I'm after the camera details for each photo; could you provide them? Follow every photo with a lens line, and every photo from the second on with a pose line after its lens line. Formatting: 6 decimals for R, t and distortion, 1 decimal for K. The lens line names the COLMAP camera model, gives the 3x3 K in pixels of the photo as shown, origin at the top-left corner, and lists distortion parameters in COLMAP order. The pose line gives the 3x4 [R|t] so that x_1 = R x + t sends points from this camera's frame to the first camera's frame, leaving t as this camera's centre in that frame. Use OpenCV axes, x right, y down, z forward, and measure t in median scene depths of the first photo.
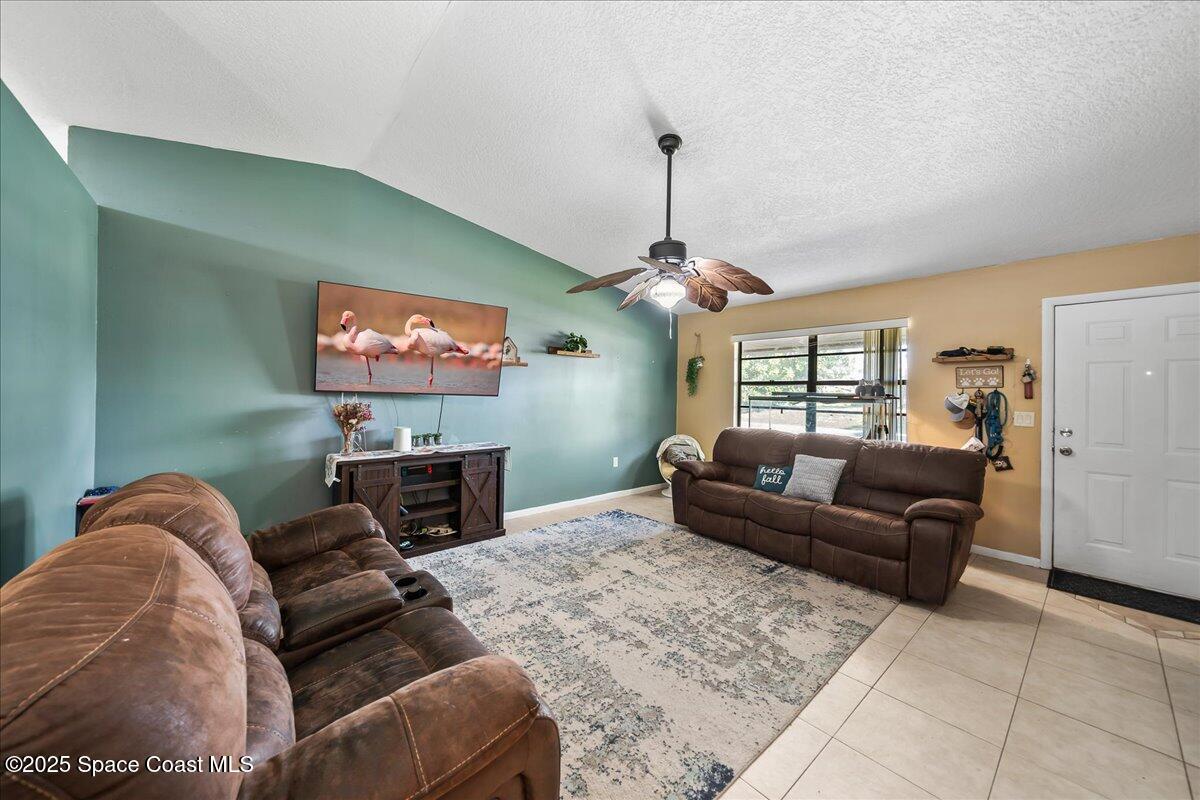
lens RADIAL K [[428.3, 0, 604.0], [0, 428.3, 390.9], [0, 0, 1]] dist [-0.003643, 0.000037]
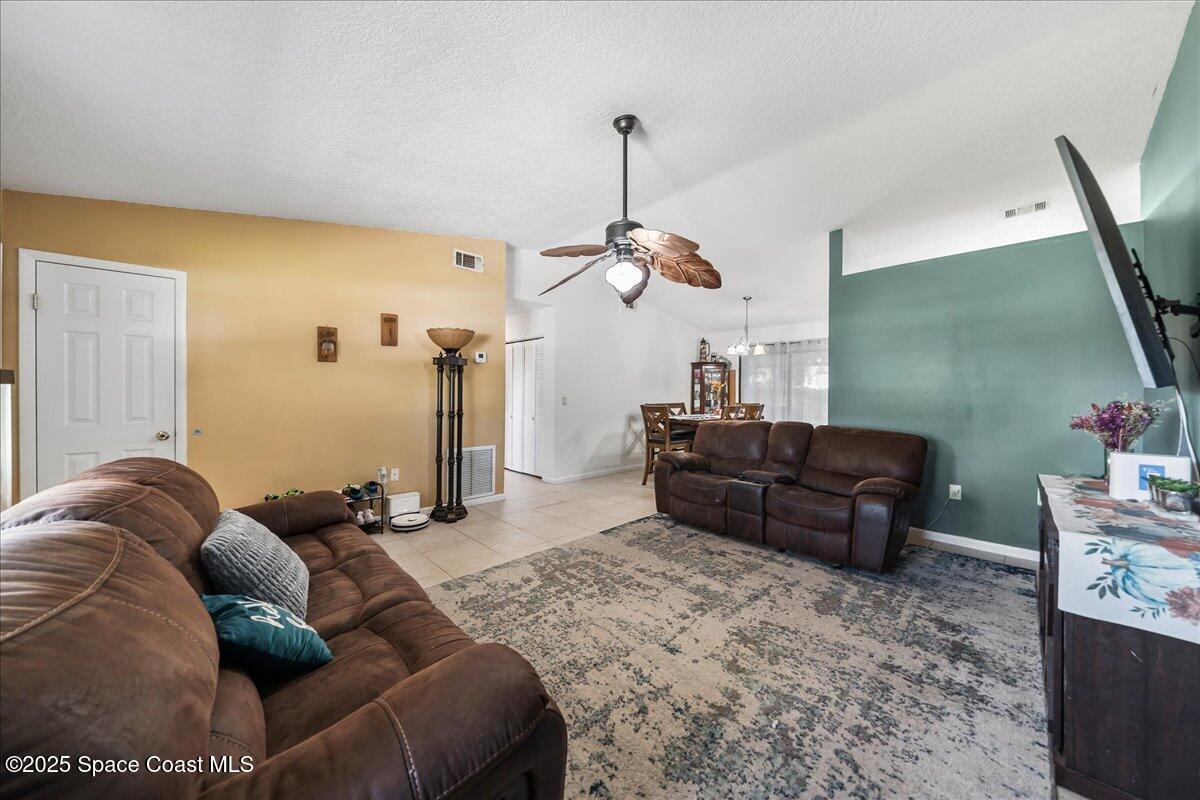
lens RADIAL K [[428.3, 0, 597.9], [0, 428.3, 396.6], [0, 0, 1]] dist [-0.003643, 0.000037]
pose [[-0.998740, -0.020153, -0.045950, 0.192048], [-0.020368, 0.999784, 0.004206, 0.031289], [0.045855, 0.005137, -0.998935, 1.527486]]
